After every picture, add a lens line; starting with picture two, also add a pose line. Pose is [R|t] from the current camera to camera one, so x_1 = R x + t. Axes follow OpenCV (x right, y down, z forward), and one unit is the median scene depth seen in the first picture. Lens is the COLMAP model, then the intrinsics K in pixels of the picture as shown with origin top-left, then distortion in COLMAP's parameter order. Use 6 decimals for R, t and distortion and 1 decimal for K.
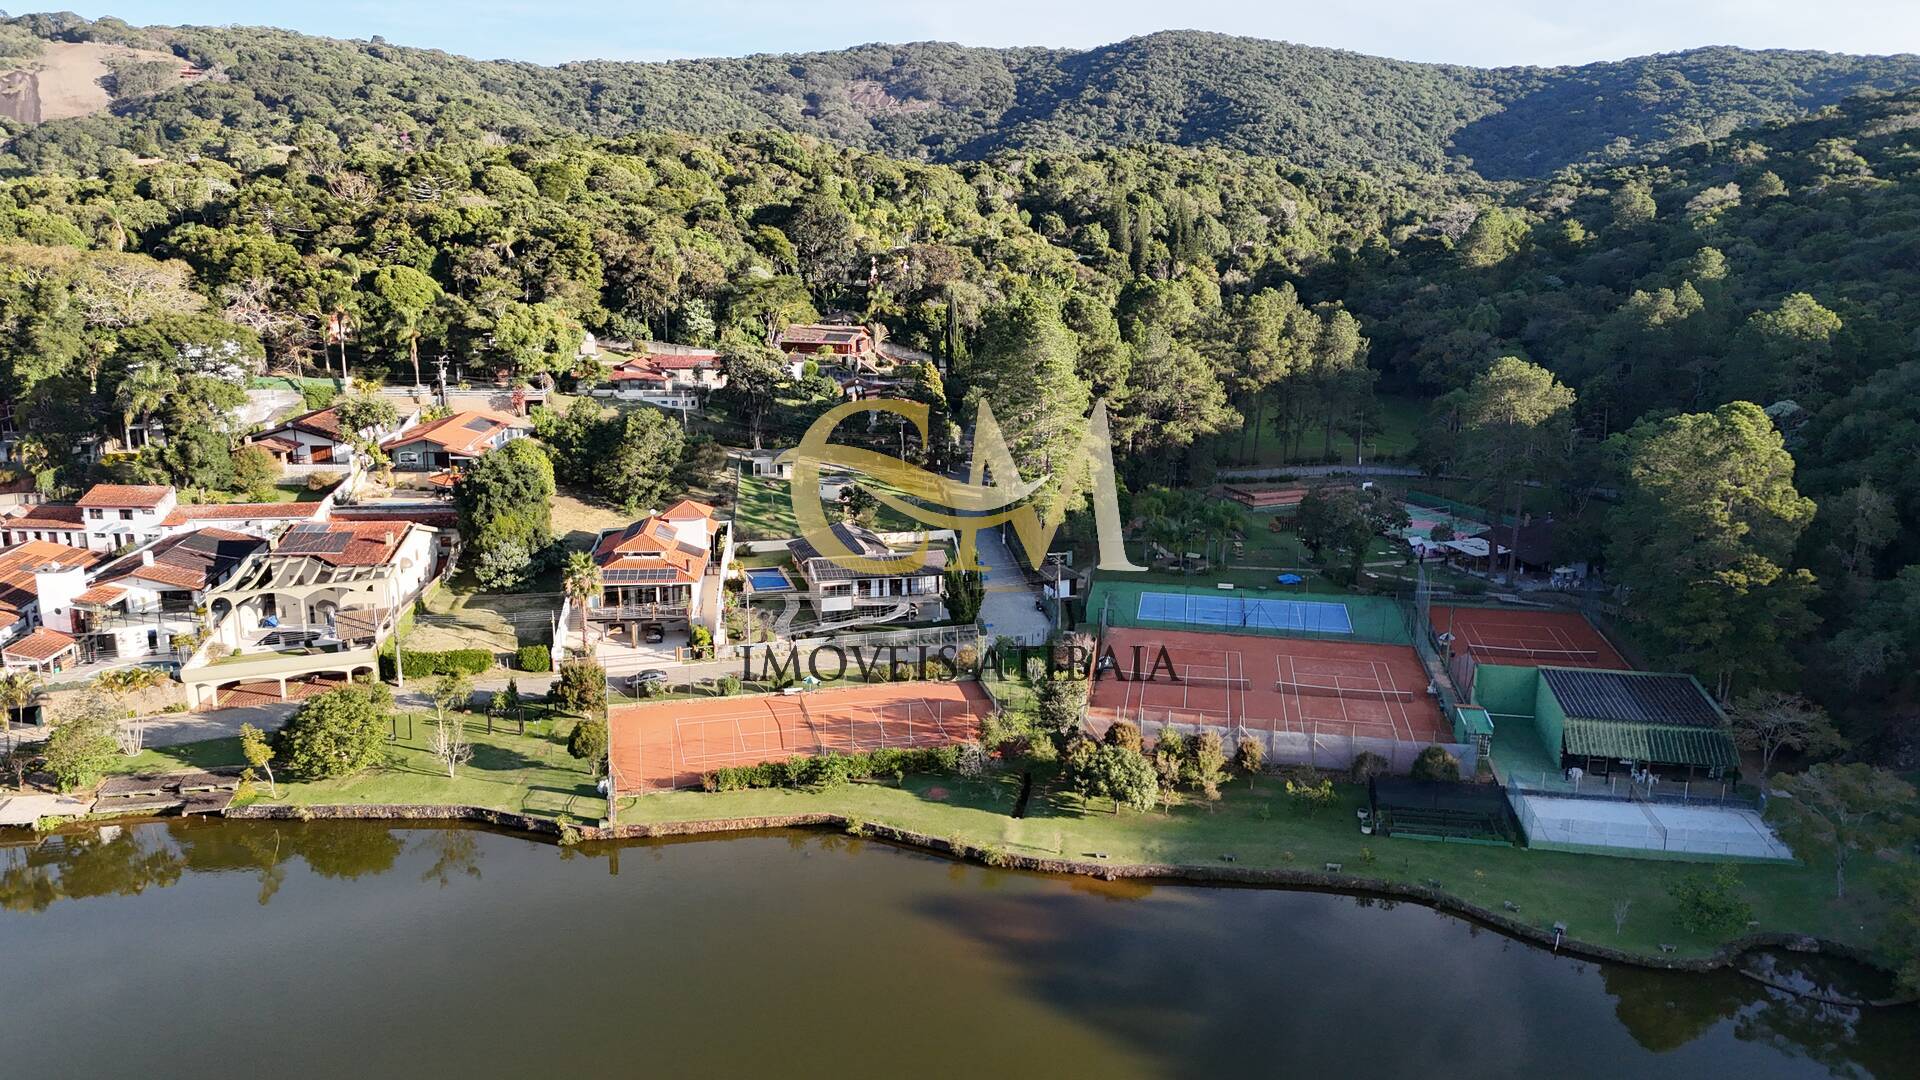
lens RADIAL K [[1414.9, 0, 960.0], [0, 1414.9, 540.0], [0, 0, 1]] dist [0.097959, -0.099063]
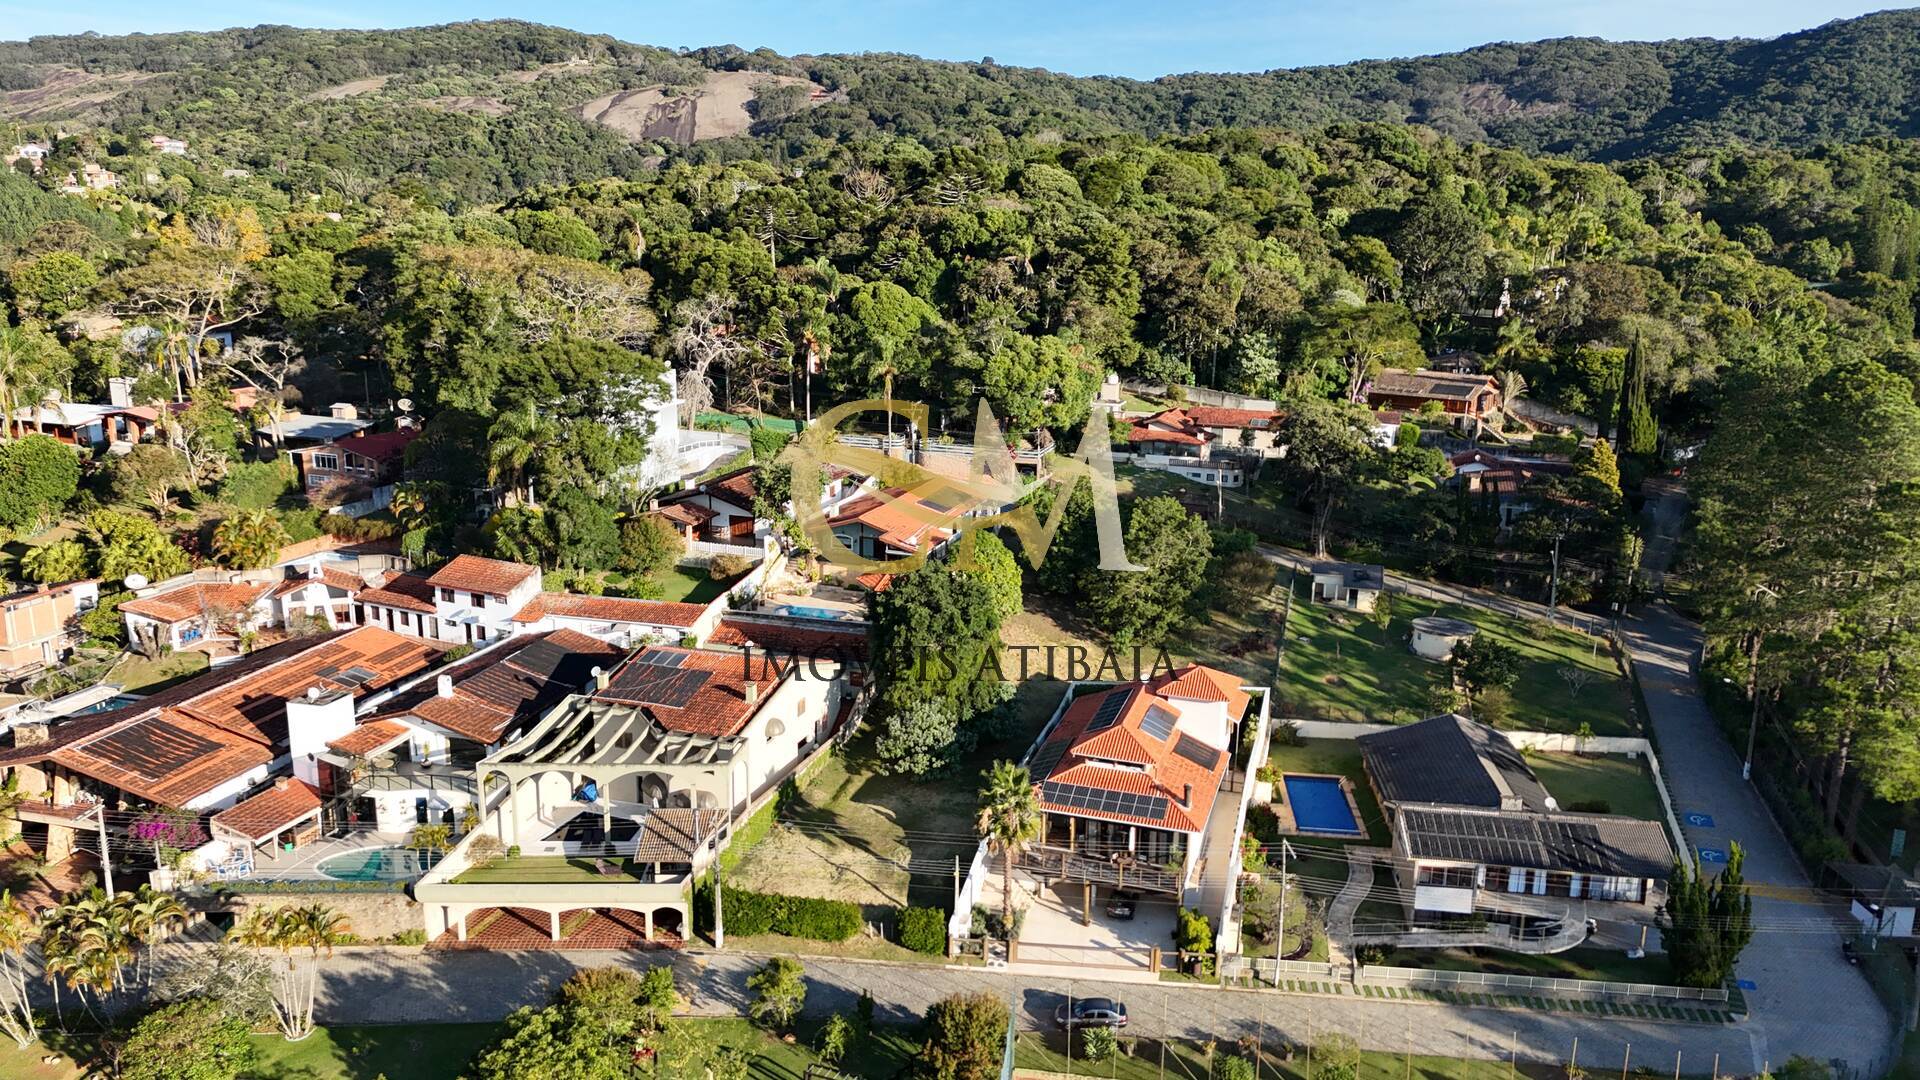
lens RADIAL K [[1414.9, 0, 960.0], [0, 1414.9, 540.0], [0, 0, 1]] dist [0.097959, -0.099063]
pose [[0.923591, 0.094230, -0.371618, -0.048630], [-0.098507, 0.995108, 0.007505, -0.059243], [0.370507, 0.029675, 0.928355, 0.291671]]
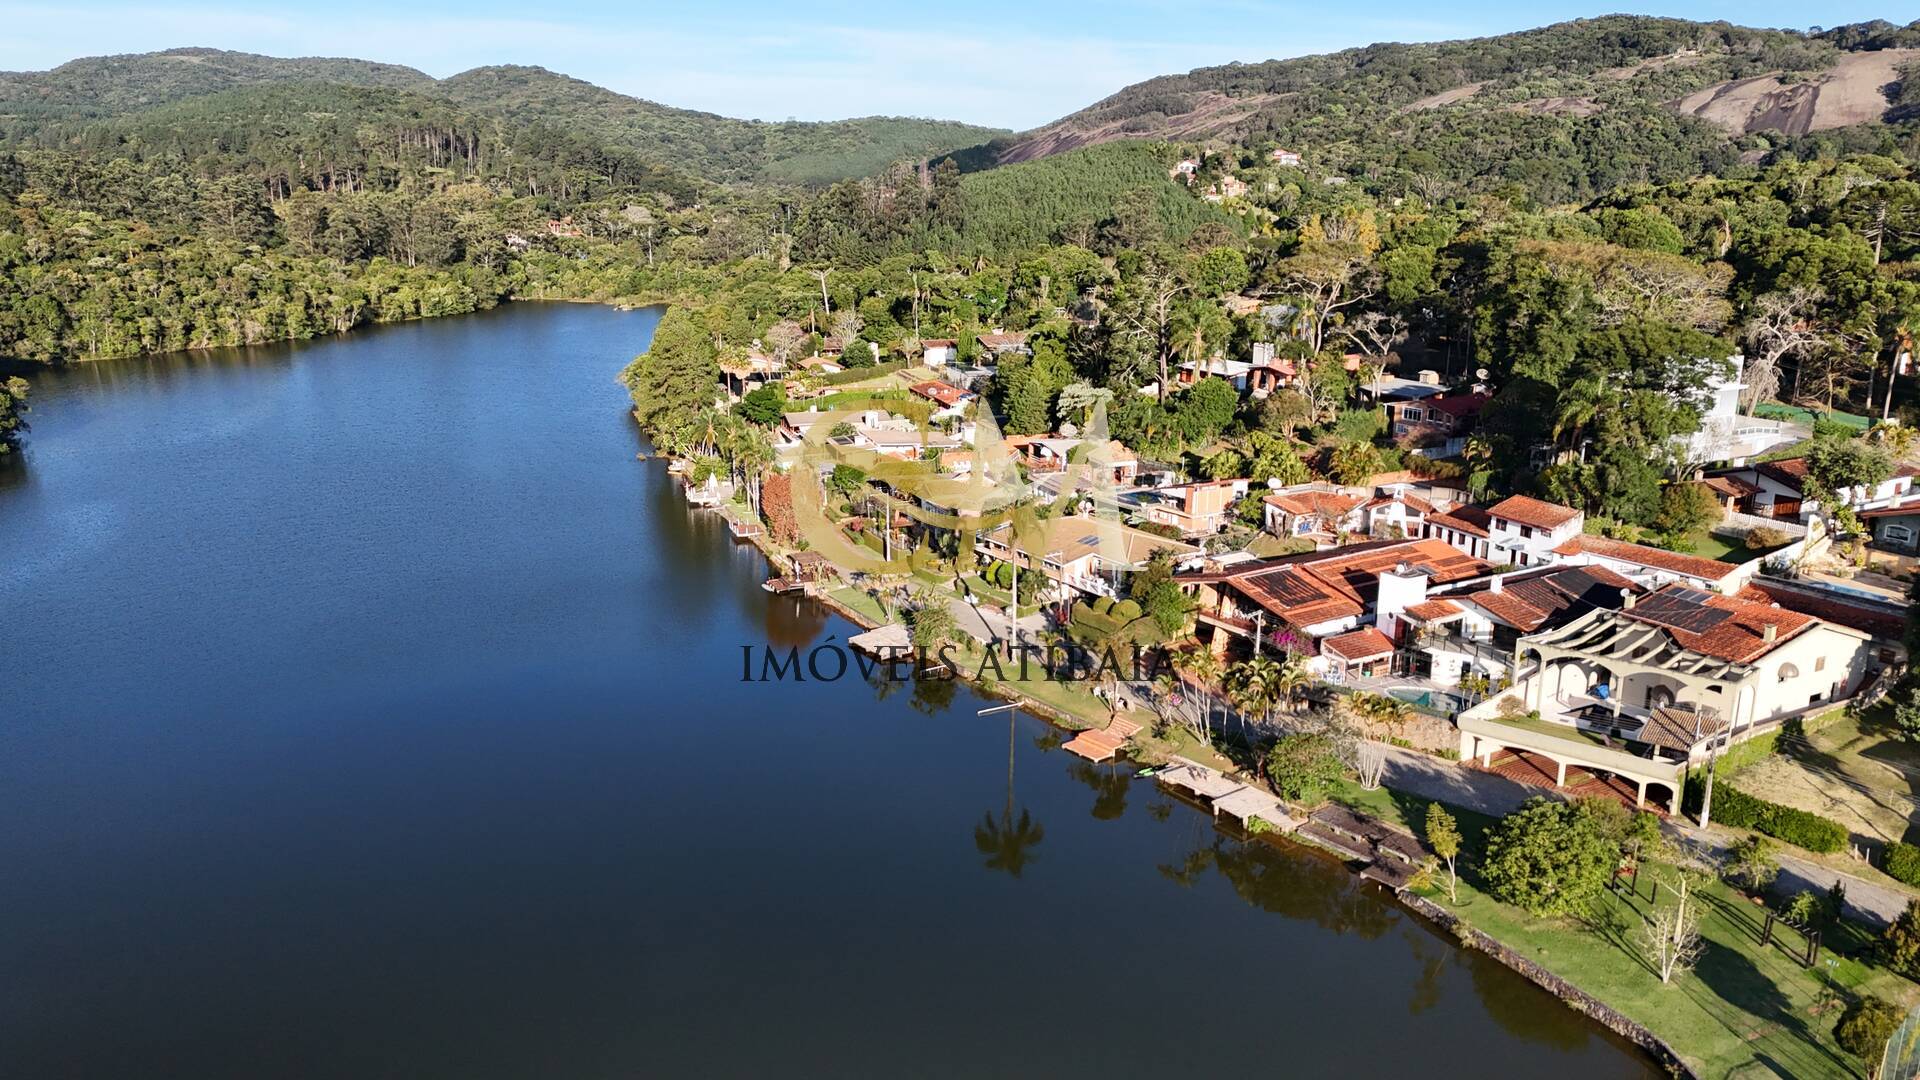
lens RADIAL K [[1402.5, 0, 953.2], [0, 1402.5, 549.7], [0, 0, 1]] dist [0.066189, -0.056102]
pose [[0.459791, 0.217209, -0.861053, 0.025949], [-0.217921, 0.967574, 0.127713, -0.031248], [0.860873, 0.128920, 0.492216, 0.179432]]
